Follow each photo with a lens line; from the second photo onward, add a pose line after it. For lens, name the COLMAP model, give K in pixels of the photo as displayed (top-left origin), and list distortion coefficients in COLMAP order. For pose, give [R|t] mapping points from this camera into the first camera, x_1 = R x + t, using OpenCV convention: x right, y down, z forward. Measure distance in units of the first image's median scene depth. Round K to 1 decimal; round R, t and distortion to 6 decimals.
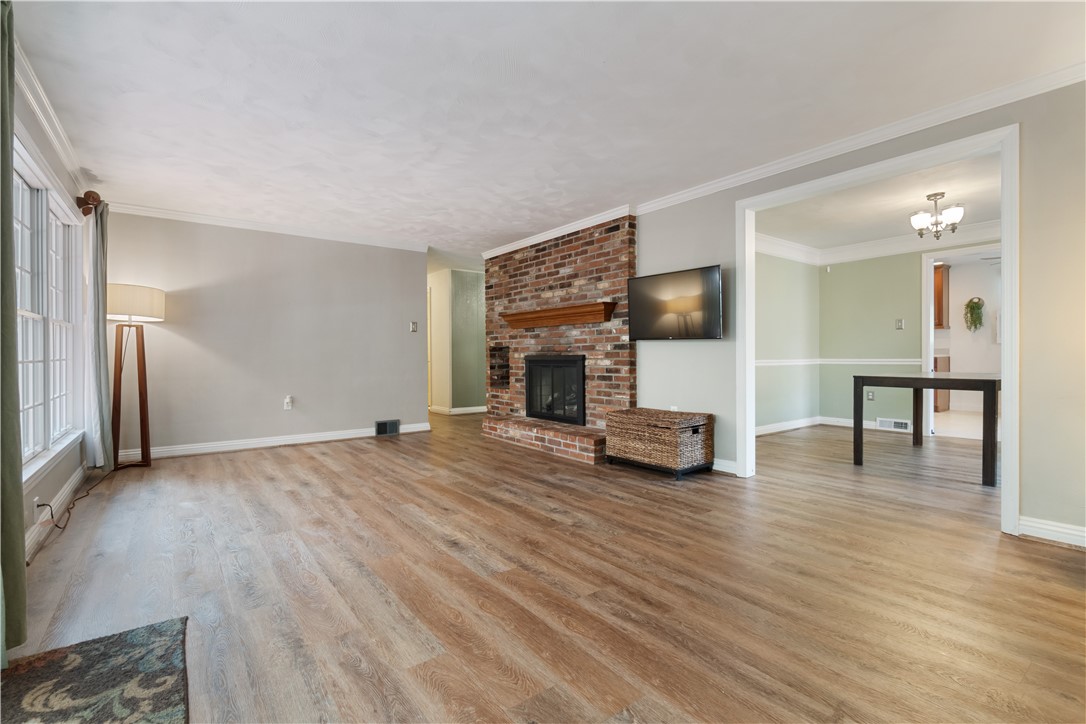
lens RADIAL K [[485.0, 0, 543.0], [0, 485.0, 362.0], [0, 0, 1]] dist [-0.002222, -0.000124]
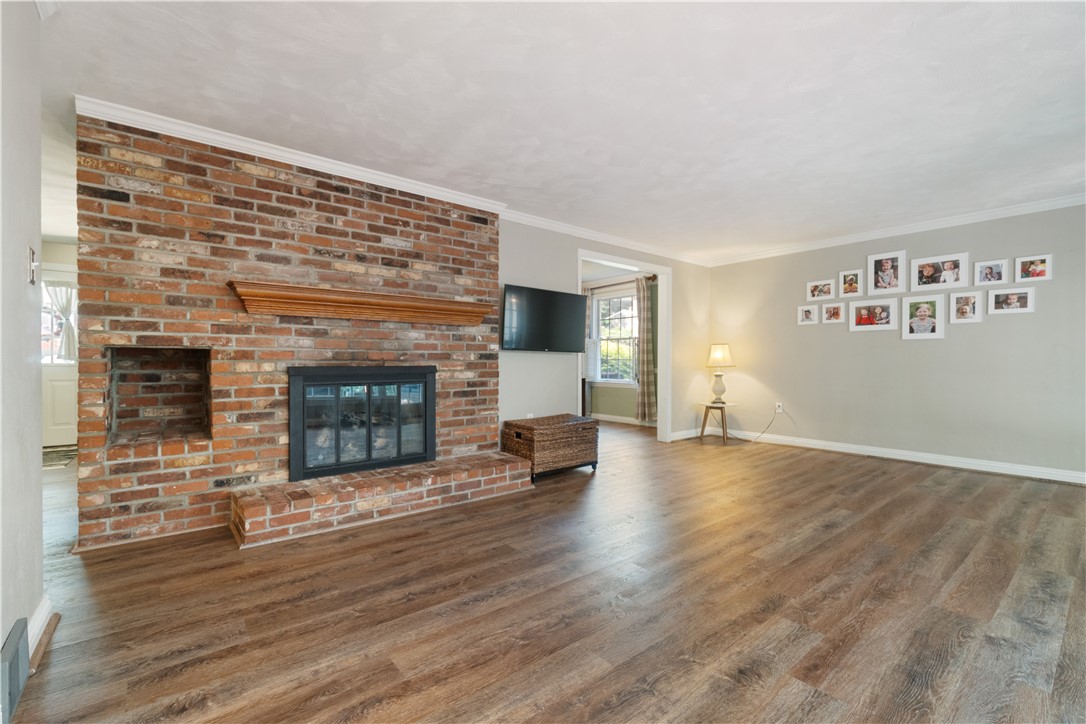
lens RADIAL K [[468.3, 0, 537.6], [0, 468.3, 363.5], [0, 0, 1]] dist [-0.002911, 0.000037]
pose [[-0.024988, 0.004654, 0.999677, -0.628203], [0.016306, 0.999858, -0.004247, -0.012005], [-0.999555, 0.016195, -0.025061, 0.836307]]
